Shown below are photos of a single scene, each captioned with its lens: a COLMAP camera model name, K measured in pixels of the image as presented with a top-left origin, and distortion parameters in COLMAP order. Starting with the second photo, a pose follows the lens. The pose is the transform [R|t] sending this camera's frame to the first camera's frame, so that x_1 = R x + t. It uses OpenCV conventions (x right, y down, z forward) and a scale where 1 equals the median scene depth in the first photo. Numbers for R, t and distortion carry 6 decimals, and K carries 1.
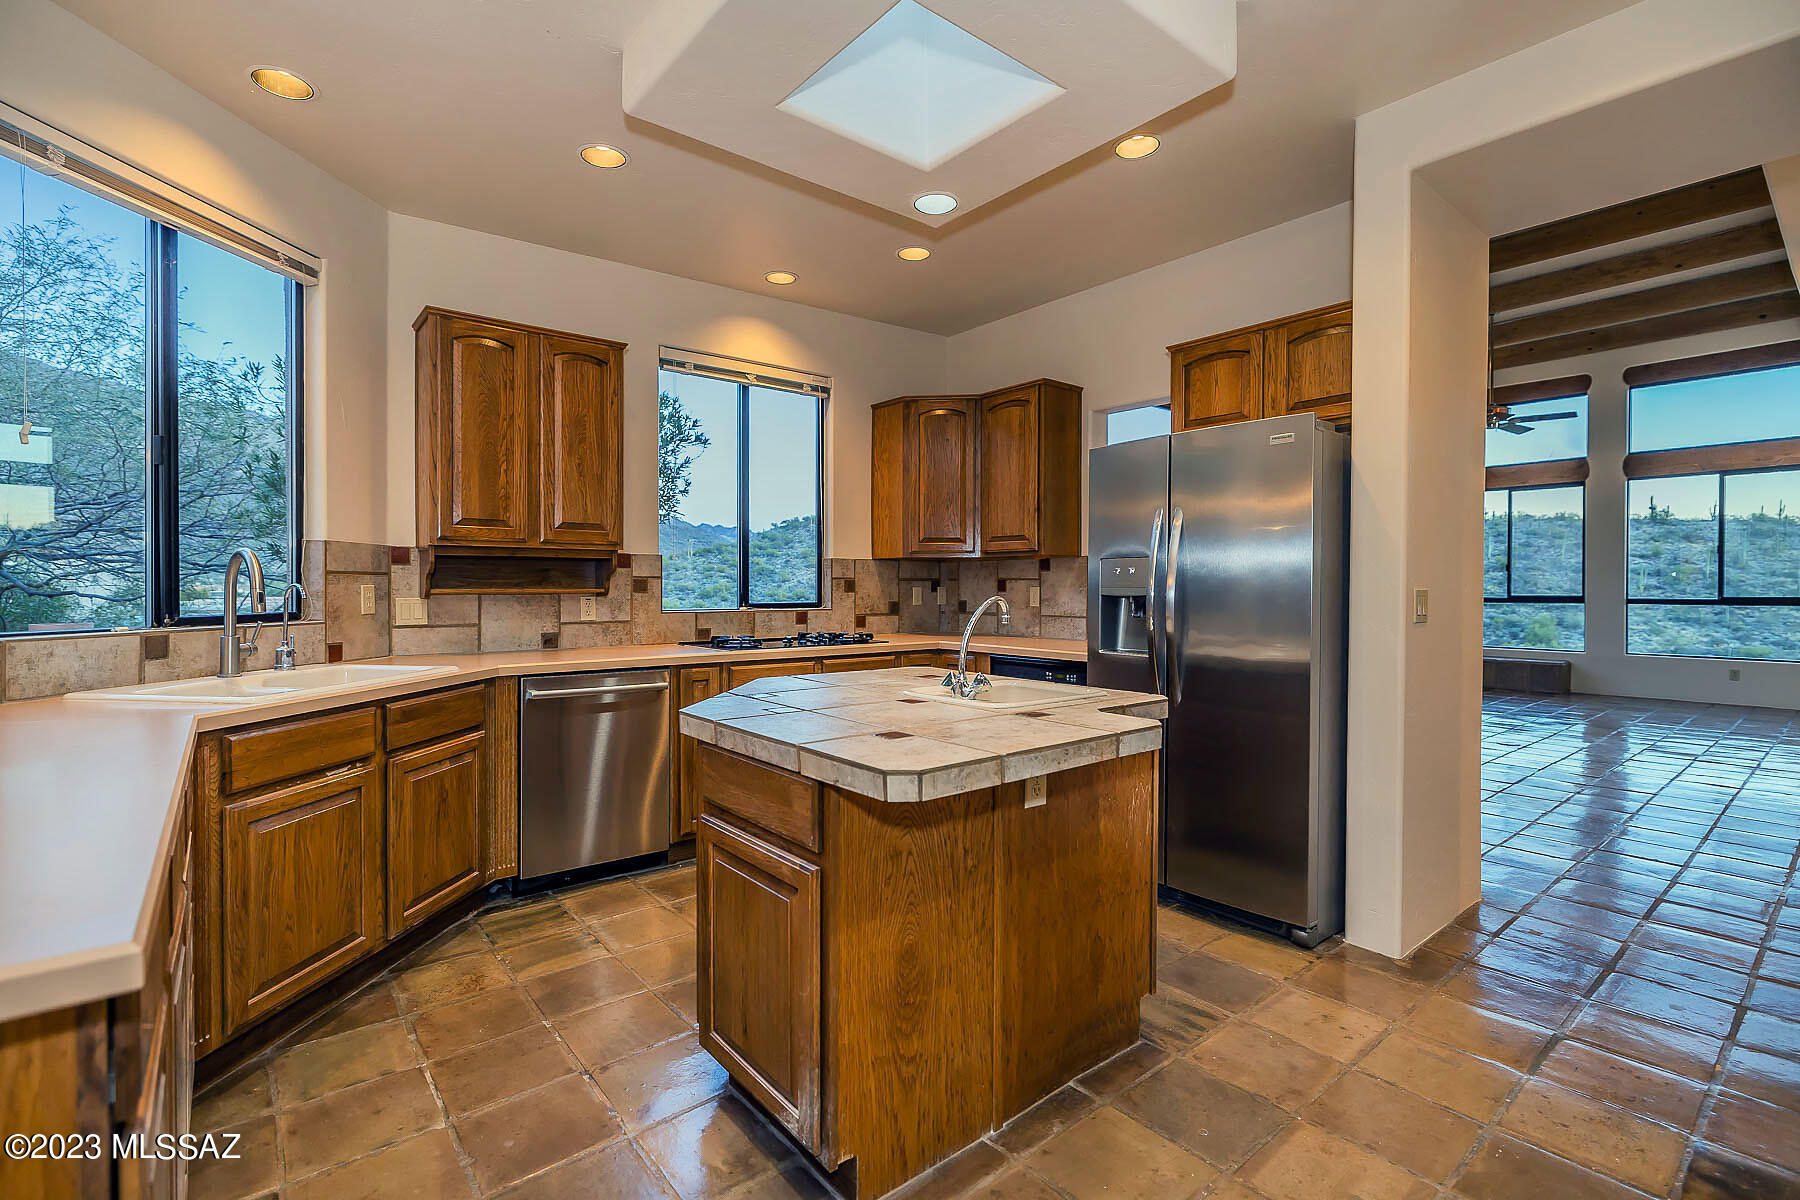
lens RADIAL K [[811.9, 0, 900.5], [0, 811.9, 593.2], [0, 0, 1]] dist [-0.002924, -0.000257]
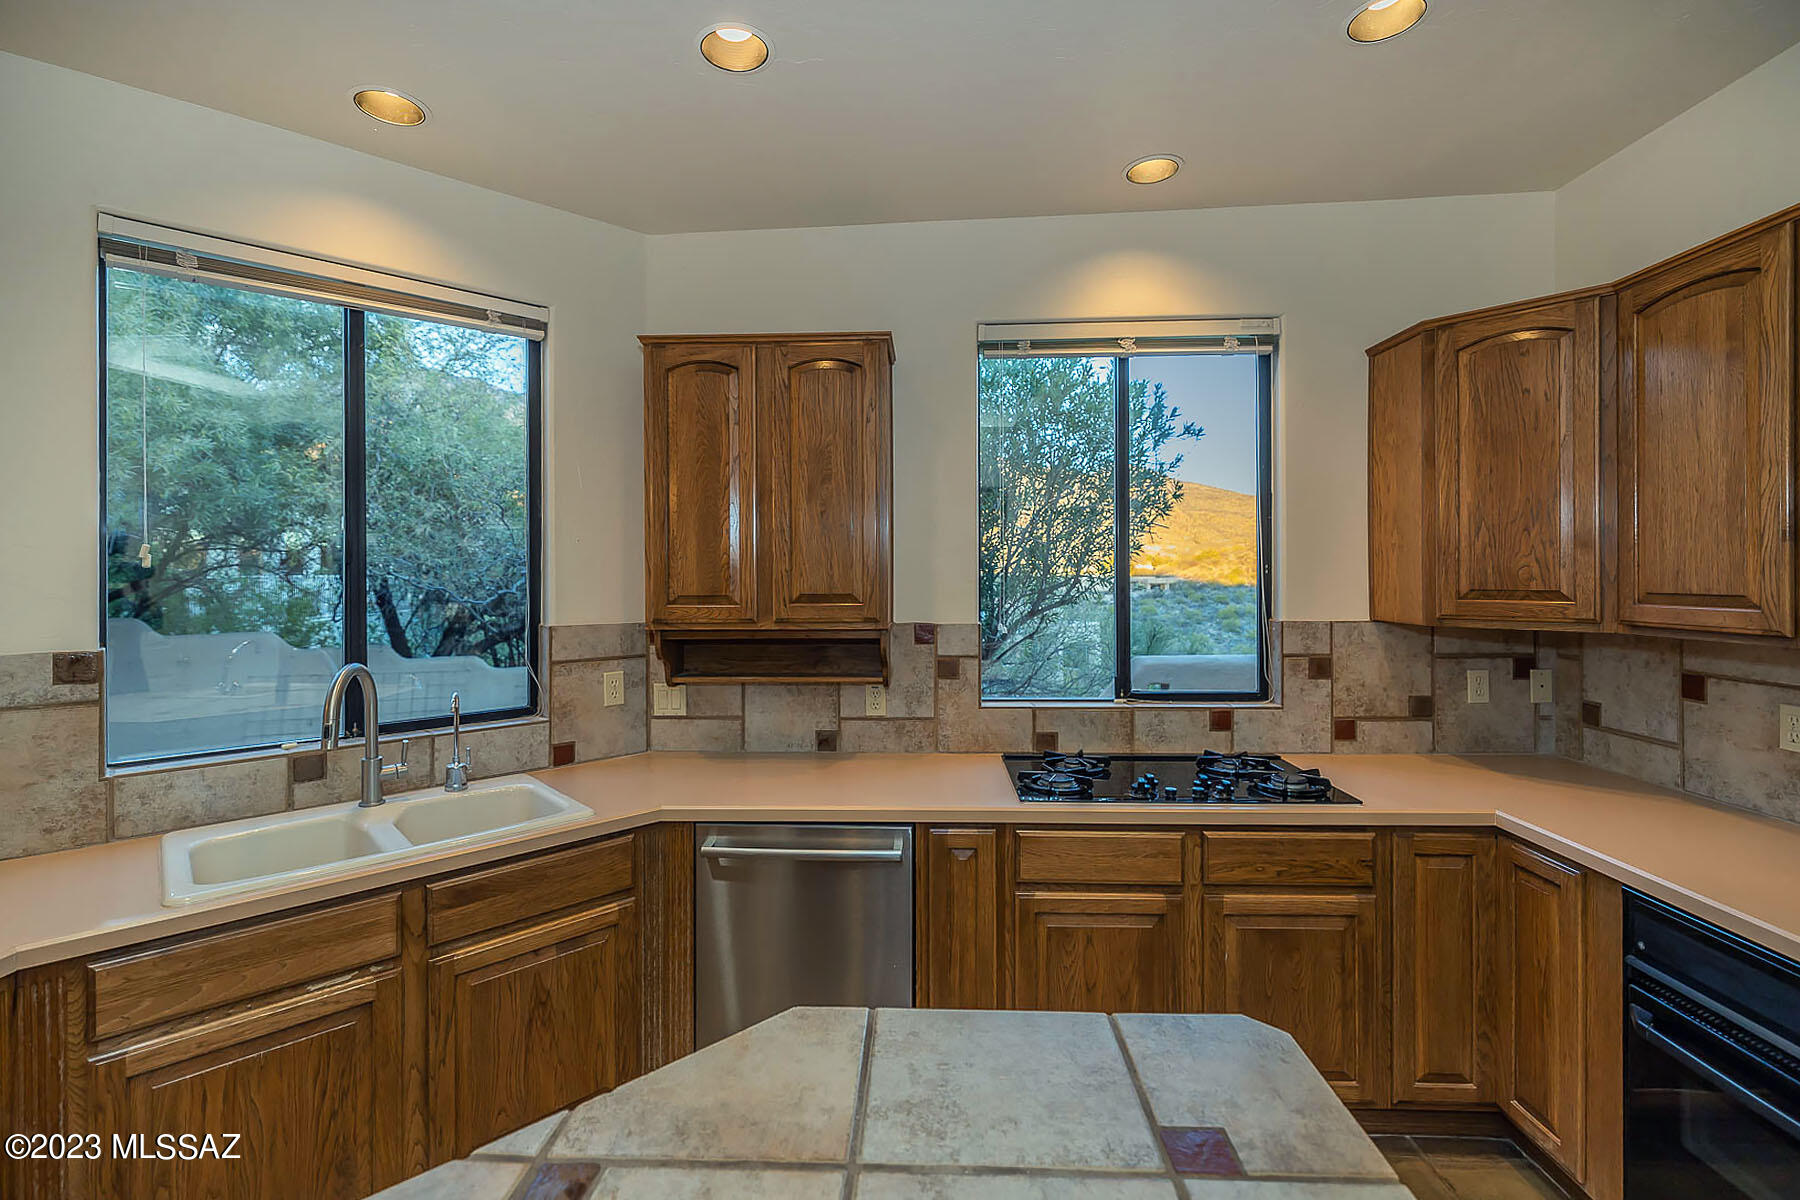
lens RADIAL K [[765.1, 0, 944.8], [0, 765.1, 560.6], [0, 0, 1]] dist [0.001620, -0.000657]
pose [[0.748906, -0.006450, -0.662644, 0.113454], [-0.000318, 0.999949, -0.010093, -0.091438], [0.662676, 0.007770, 0.748866, 0.471254]]
